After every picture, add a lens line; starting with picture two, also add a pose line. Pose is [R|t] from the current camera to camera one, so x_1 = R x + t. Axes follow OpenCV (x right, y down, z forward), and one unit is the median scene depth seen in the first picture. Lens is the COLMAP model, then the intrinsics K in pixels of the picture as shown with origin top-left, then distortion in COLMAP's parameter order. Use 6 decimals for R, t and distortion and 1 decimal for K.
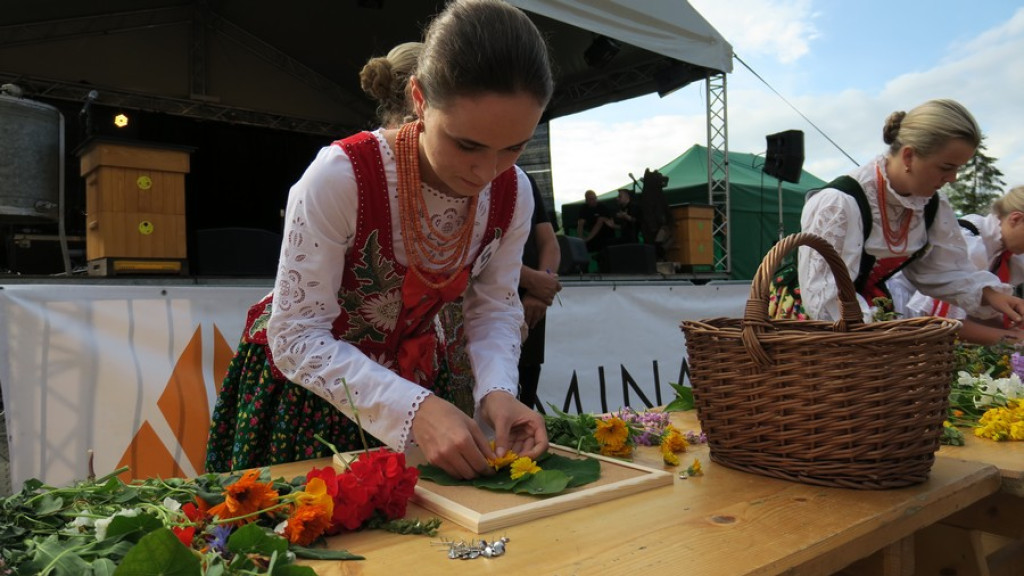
lens RADIAL K [[711.7, 0, 509.3], [0, 711.7, 288.4], [0, 0, 1]] dist [-0.020078, 0.016919]
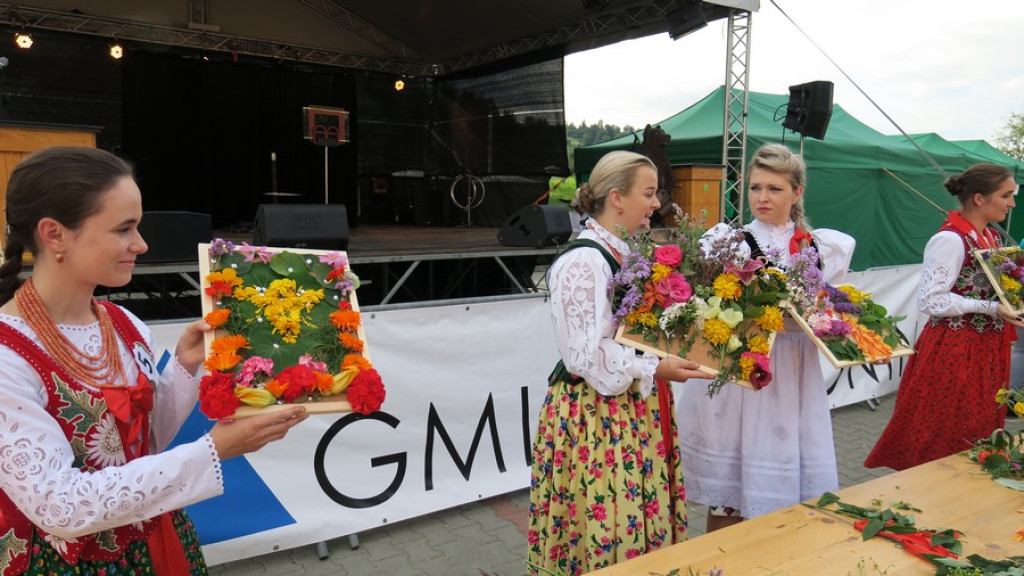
lens RADIAL K [[711.7, 0, 509.1], [0, 711.7, 291.8], [0, 0, 1]] dist [-0.020078, 0.016919]
pose [[0.996843, 0.036806, -0.070349, 0.076170], [-0.027759, 0.991703, 0.125516, -0.056348], [0.074385, -0.123167, 0.989594, 0.049898]]
